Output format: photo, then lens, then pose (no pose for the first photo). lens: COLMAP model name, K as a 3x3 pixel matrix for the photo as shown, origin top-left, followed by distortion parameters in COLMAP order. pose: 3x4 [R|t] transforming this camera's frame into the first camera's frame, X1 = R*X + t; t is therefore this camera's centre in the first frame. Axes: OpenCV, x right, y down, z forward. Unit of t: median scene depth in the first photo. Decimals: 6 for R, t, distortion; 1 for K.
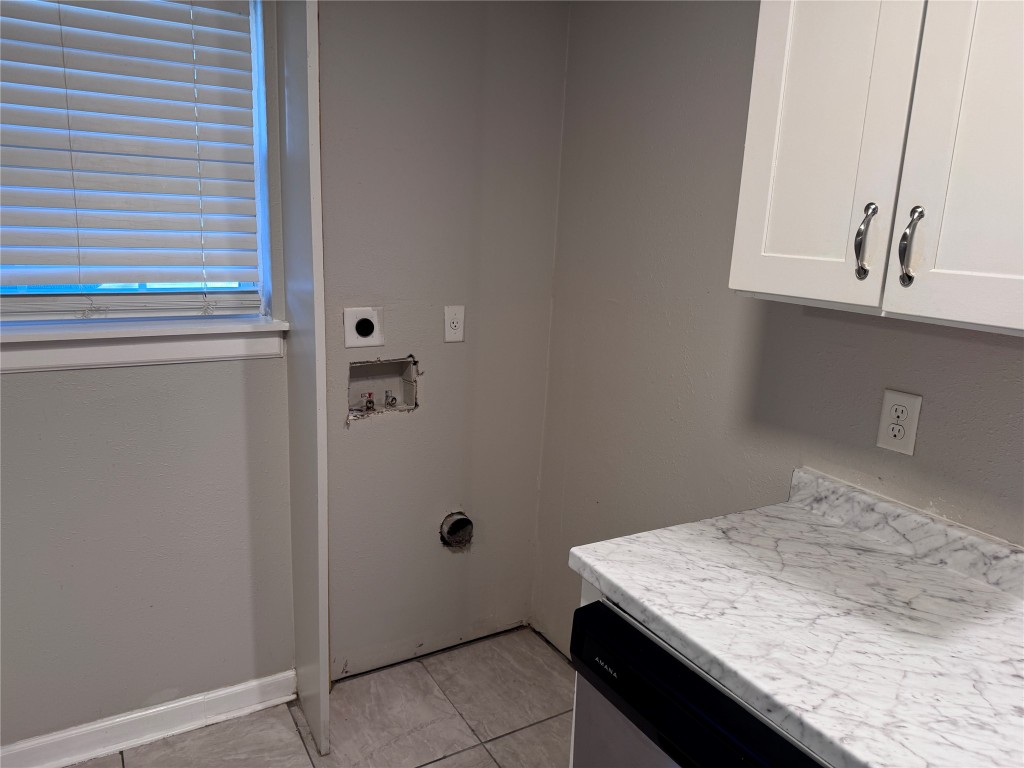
lens RADIAL K [[724.6, 0, 514.2], [0, 724.6, 382.6], [0, 0, 1]] dist [-0.019000, 0.003356]
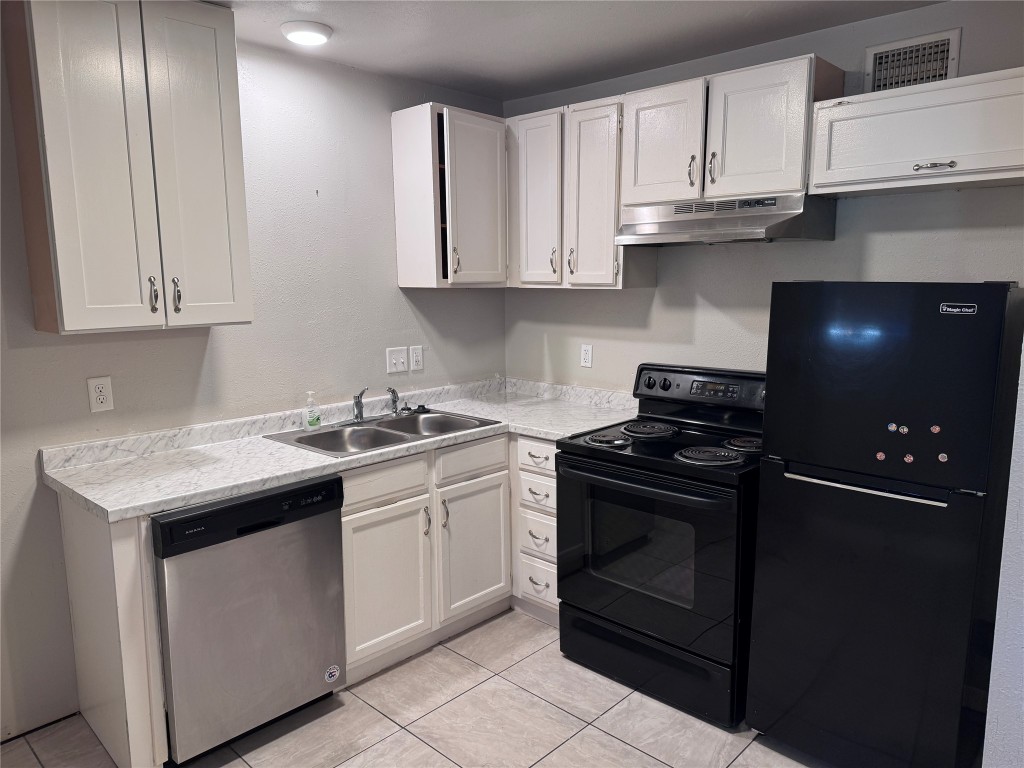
lens RADIAL K [[724.6, 0, 511.0], [0, 724.6, 386.2], [0, 0, 1]] dist [-0.019000, 0.003356]
pose [[-0.283273, -0.187902, 0.940452, -1.544996], [0.203620, 0.946477, 0.250438, -0.220855], [-0.937174, 0.262437, -0.229851, 0.500758]]
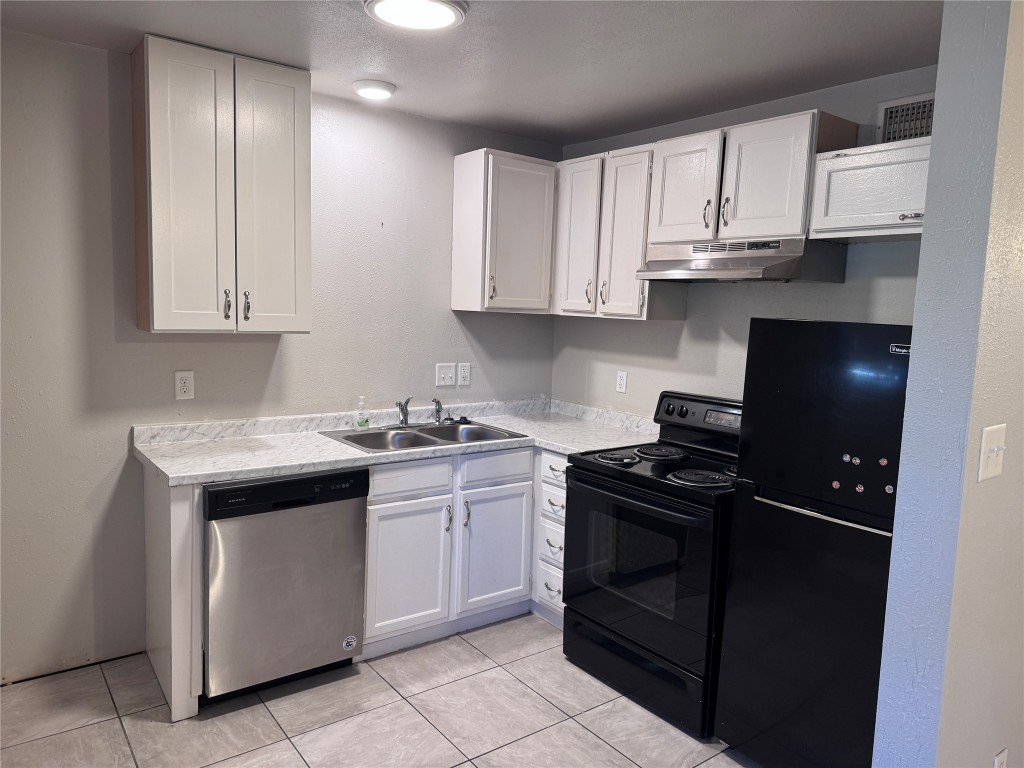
lens RADIAL K [[724.6, 0, 509.9], [0, 724.6, 380.4], [0, 0, 1]] dist [-0.019000, 0.003356]
pose [[-0.119404, -0.154521, 0.980748, -1.827553], [0.174336, 0.969204, 0.173927, -0.177062], [-0.977420, 0.191747, -0.088788, 0.271365]]
